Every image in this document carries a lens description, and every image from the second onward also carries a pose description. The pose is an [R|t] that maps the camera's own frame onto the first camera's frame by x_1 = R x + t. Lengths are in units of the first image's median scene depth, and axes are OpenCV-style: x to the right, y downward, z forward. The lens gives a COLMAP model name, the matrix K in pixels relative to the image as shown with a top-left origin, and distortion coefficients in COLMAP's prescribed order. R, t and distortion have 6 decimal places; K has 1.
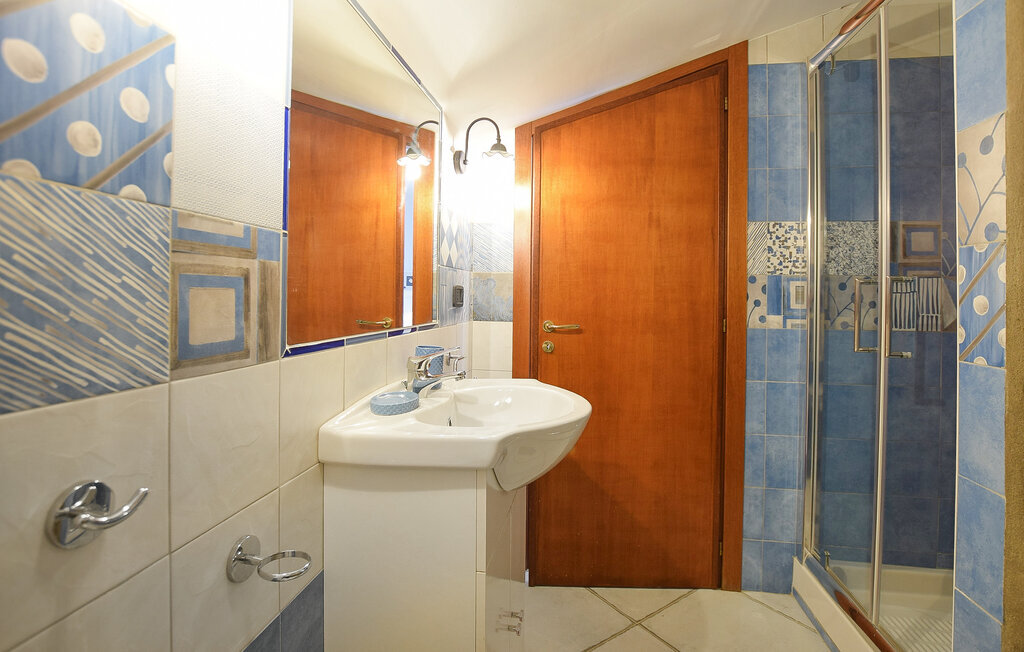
lens RADIAL K [[454.9, 0, 513.5], [0, 454.9, 319.6], [0, 0, 1]] dist [-0.033045, -0.000046]
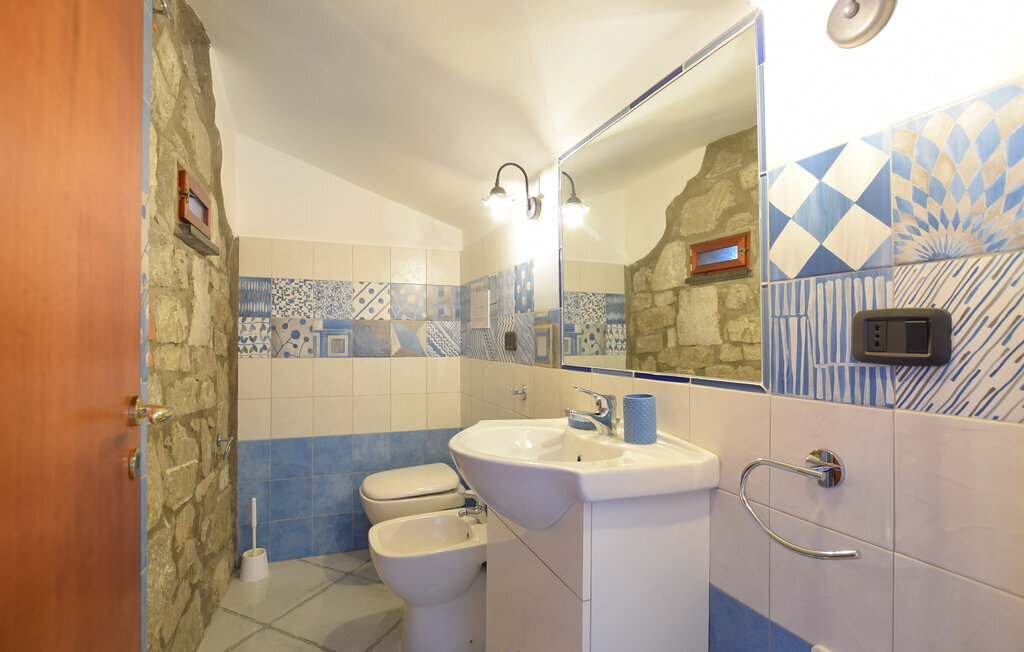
lens RADIAL K [[462.7, 0, 510.8], [0, 462.7, 339.0], [0, 0, 1]] dist [-0.001214, -0.000120]
pose [[-0.846351, -0.008101, -0.532565, 0.973907], [-0.030756, 0.998959, 0.033682, -0.138368], [0.531737, 0.044886, -0.845719, 3.170166]]
